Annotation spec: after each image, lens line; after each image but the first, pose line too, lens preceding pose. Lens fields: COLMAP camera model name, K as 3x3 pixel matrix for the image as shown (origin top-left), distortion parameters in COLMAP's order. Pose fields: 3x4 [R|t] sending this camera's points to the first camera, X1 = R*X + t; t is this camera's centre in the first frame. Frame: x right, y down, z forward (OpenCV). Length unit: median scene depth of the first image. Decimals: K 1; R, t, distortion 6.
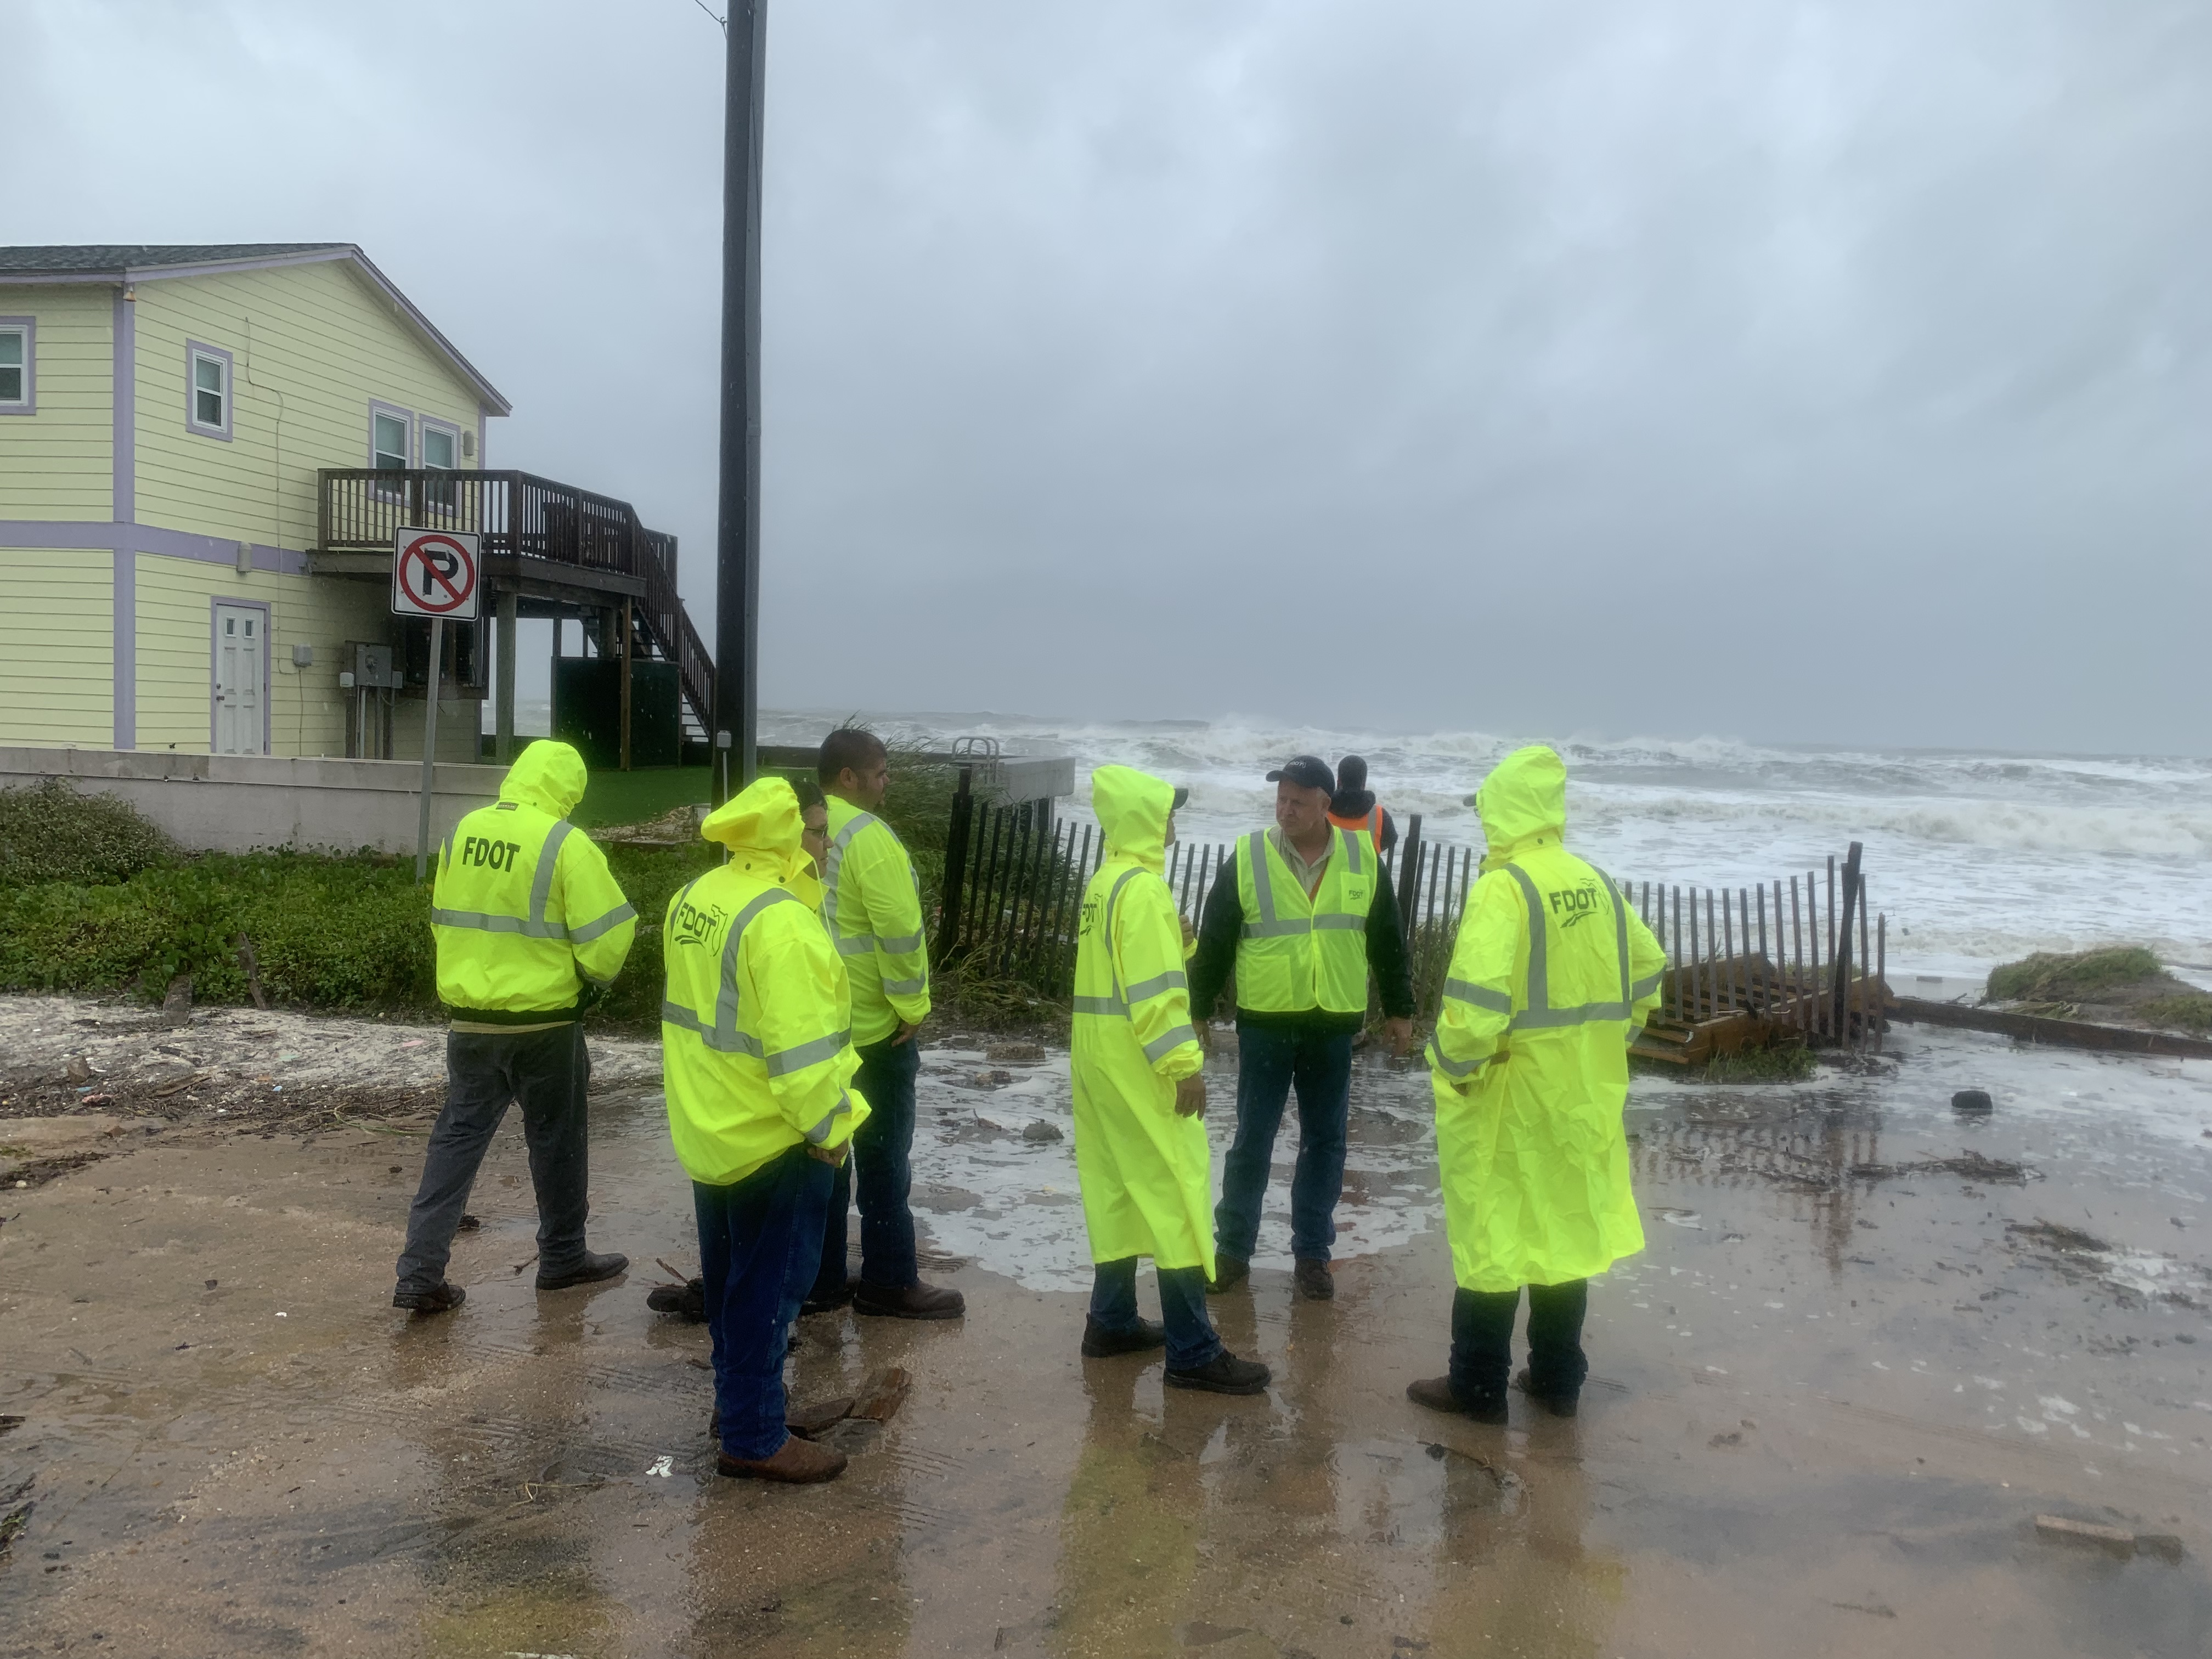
lens RADIAL K [[1699.7, 0, 1095.9], [0, 1699.7, 833.7], [0, 0, 1]] dist [0.002032, 0.003153]
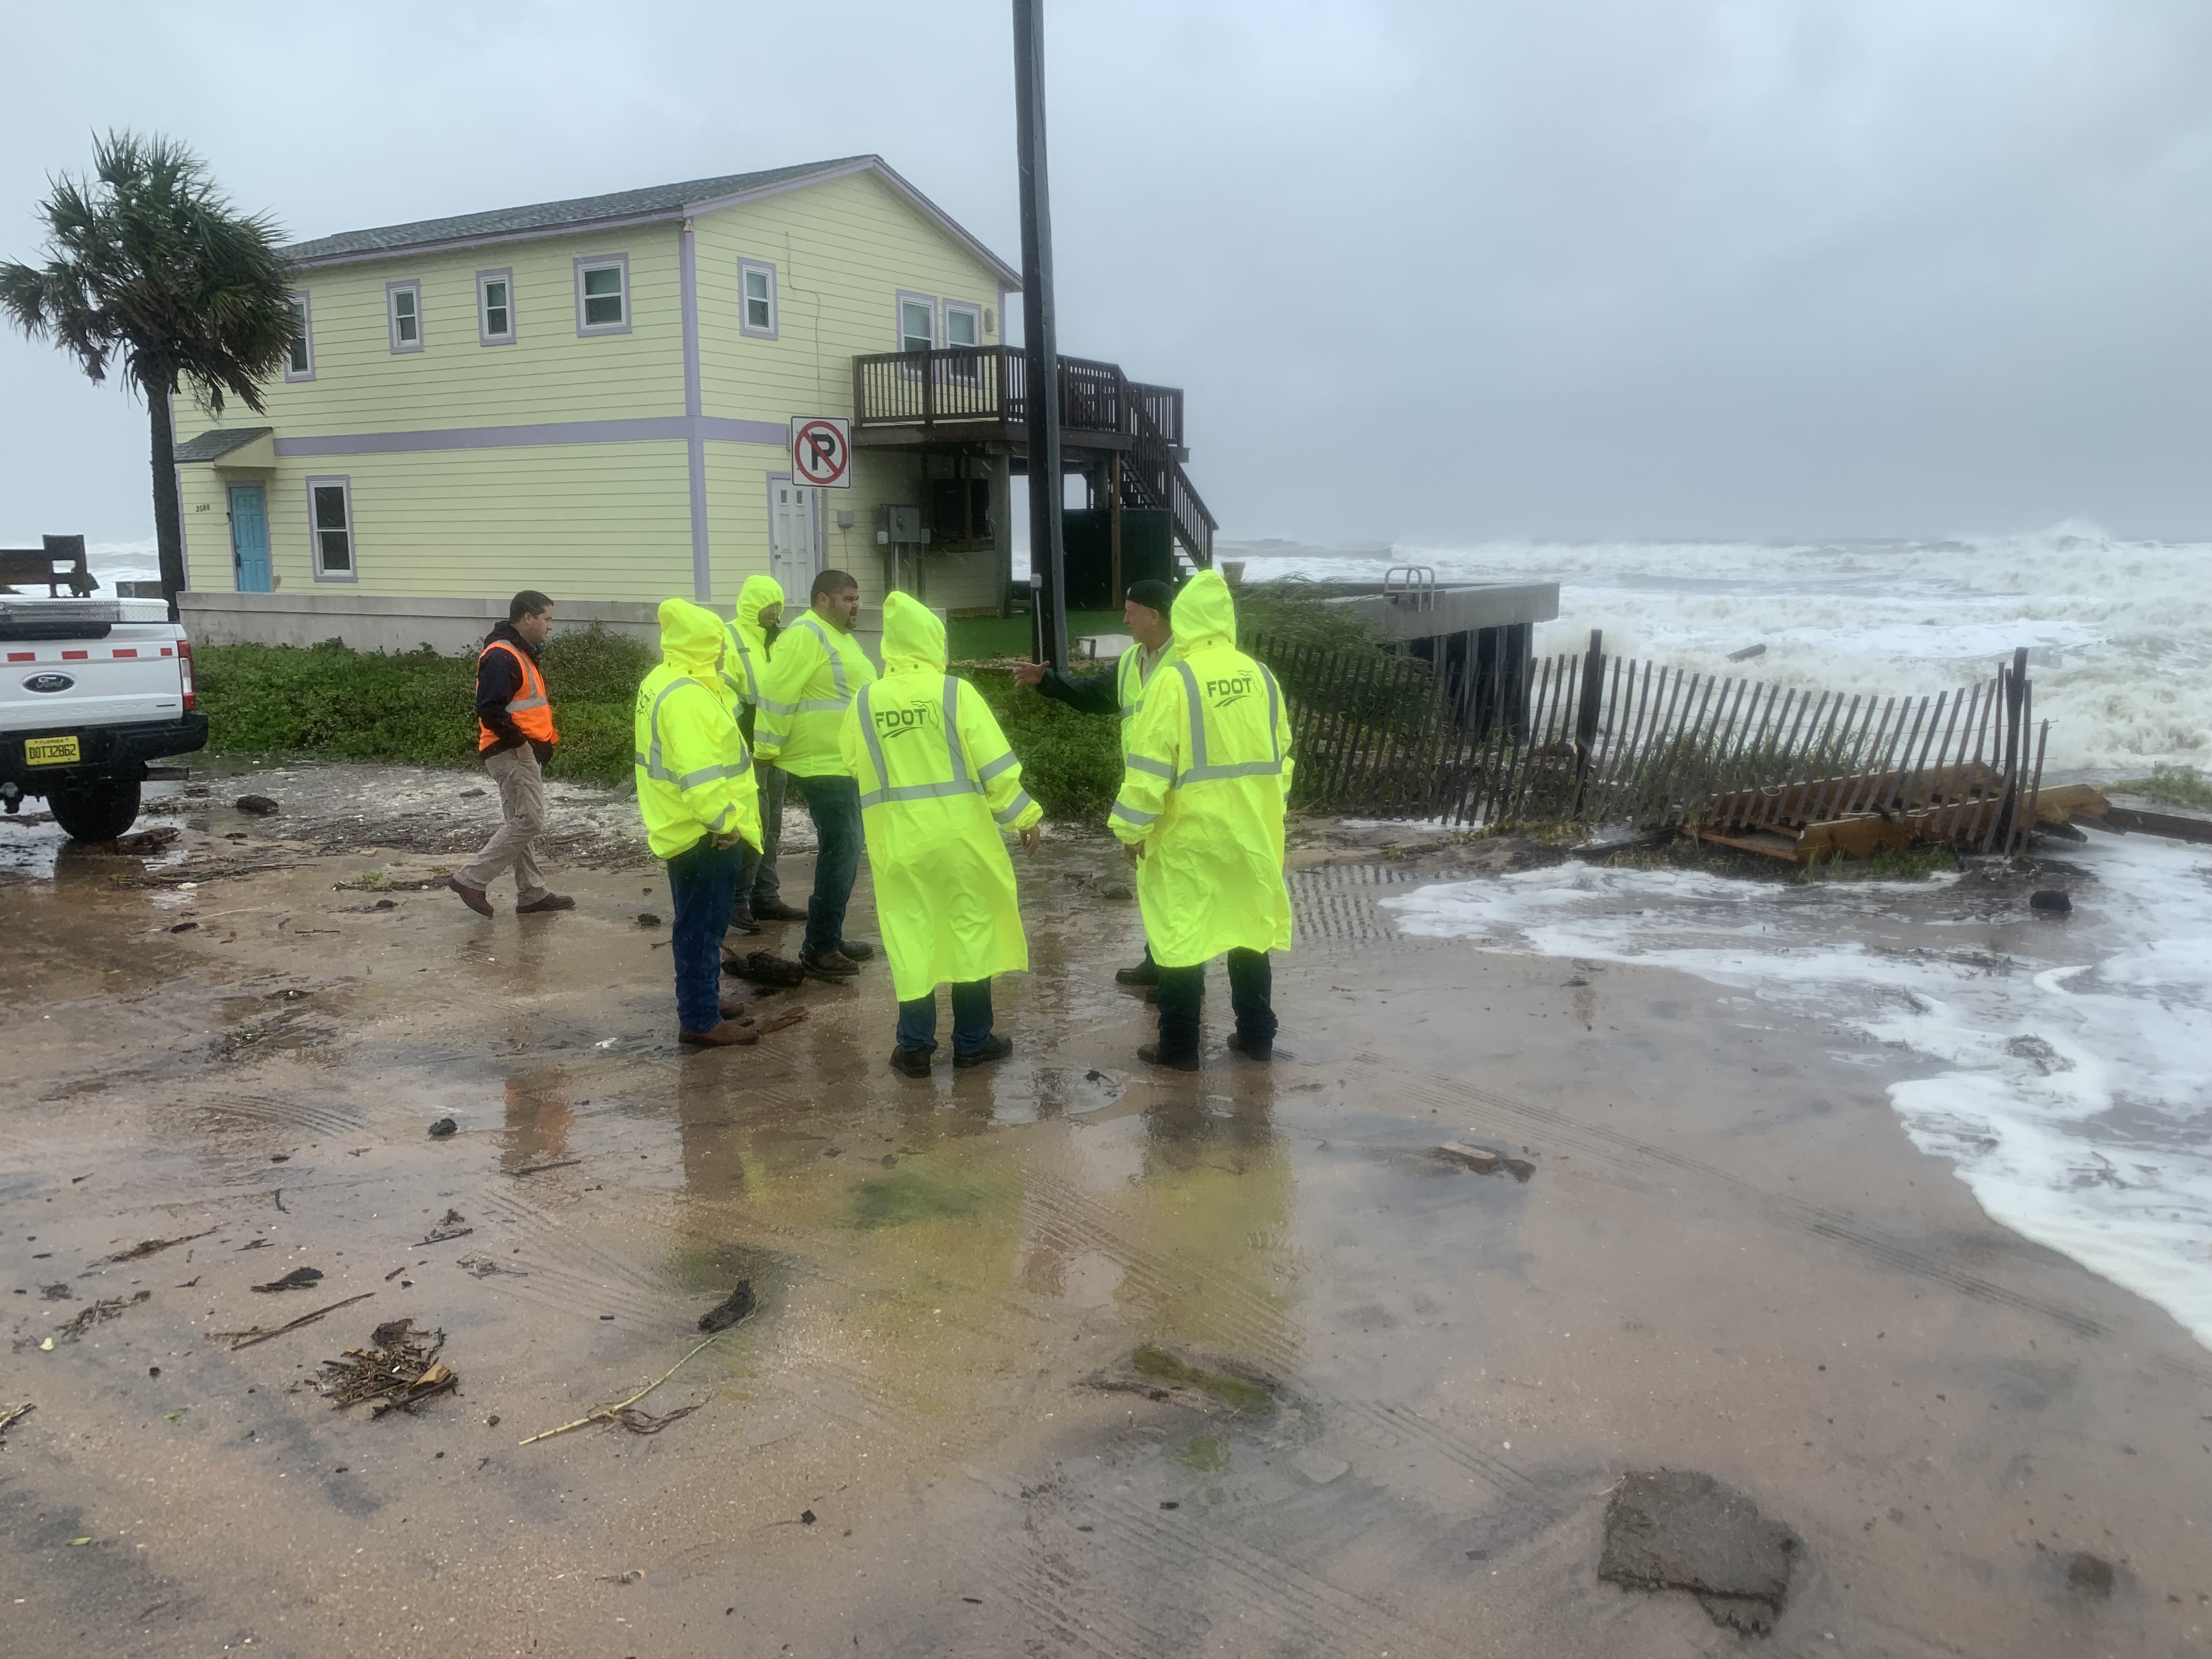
lens RADIAL K [[1690.2, 0, 1127.0], [0, 1690.2, 845.0], [0, 0, 1]] dist [0.004624, -0.003936]
pose [[0.934229, 0.024913, -0.355801, 0.243596], [0.012091, 0.994772, 0.101401, 0.010161], [0.356467, -0.099034, 0.929044, -0.091591]]
